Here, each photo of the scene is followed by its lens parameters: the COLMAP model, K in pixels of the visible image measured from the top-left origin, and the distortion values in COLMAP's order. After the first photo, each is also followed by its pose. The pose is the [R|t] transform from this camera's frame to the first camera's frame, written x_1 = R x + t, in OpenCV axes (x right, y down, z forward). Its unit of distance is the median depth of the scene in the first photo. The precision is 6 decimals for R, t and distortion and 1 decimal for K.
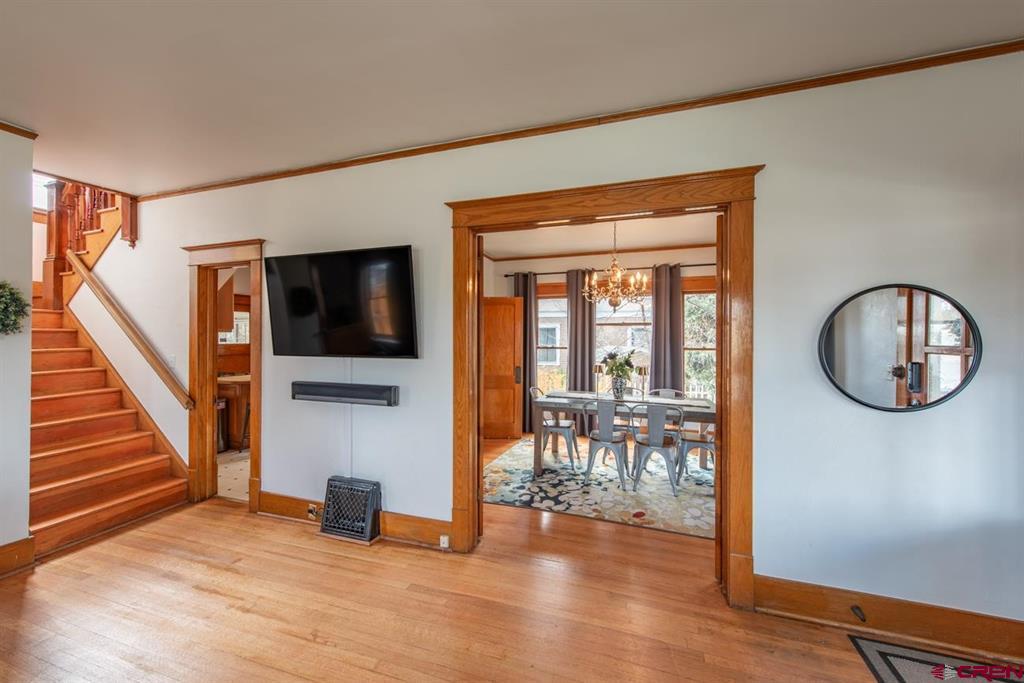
lens RADIAL K [[398.9, 0, 512.0], [0, 398.9, 341.5], [0, 0, 1]] dist [0.012679, -0.003754]
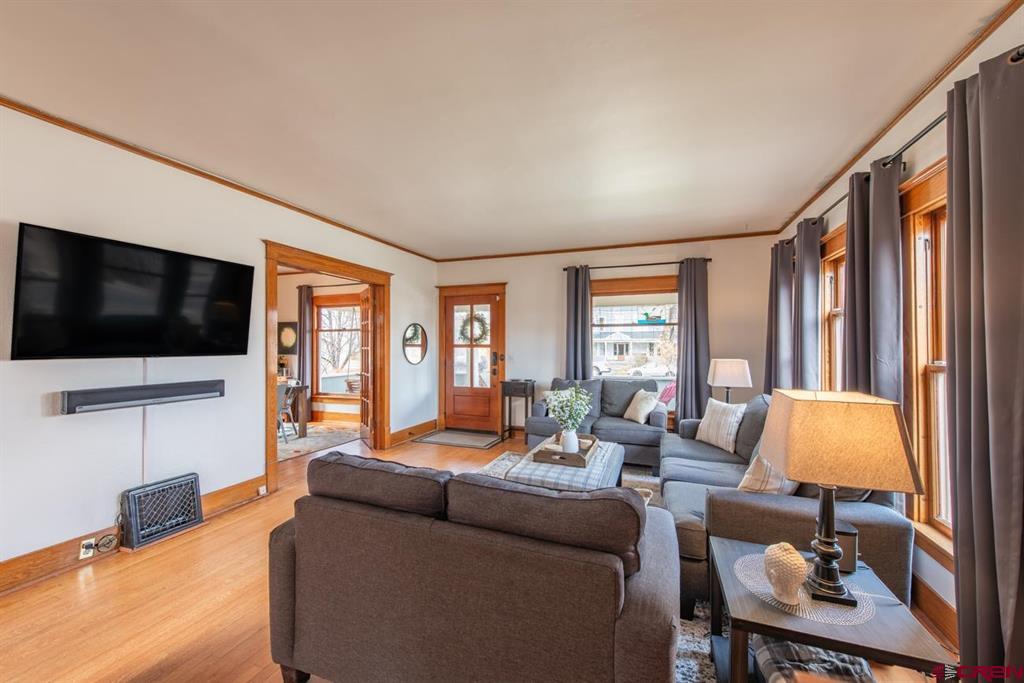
lens RADIAL K [[398.9, 0, 512.0], [0, 398.9, 341.5], [0, 0, 1]] dist [0.012679, -0.003754]
pose [[0.035156, 0.002276, 0.999379, -1.441349], [0.005200, 0.999983, -0.002460, 0.008767], [-0.999368, 0.005283, 0.035143, 0.111700]]
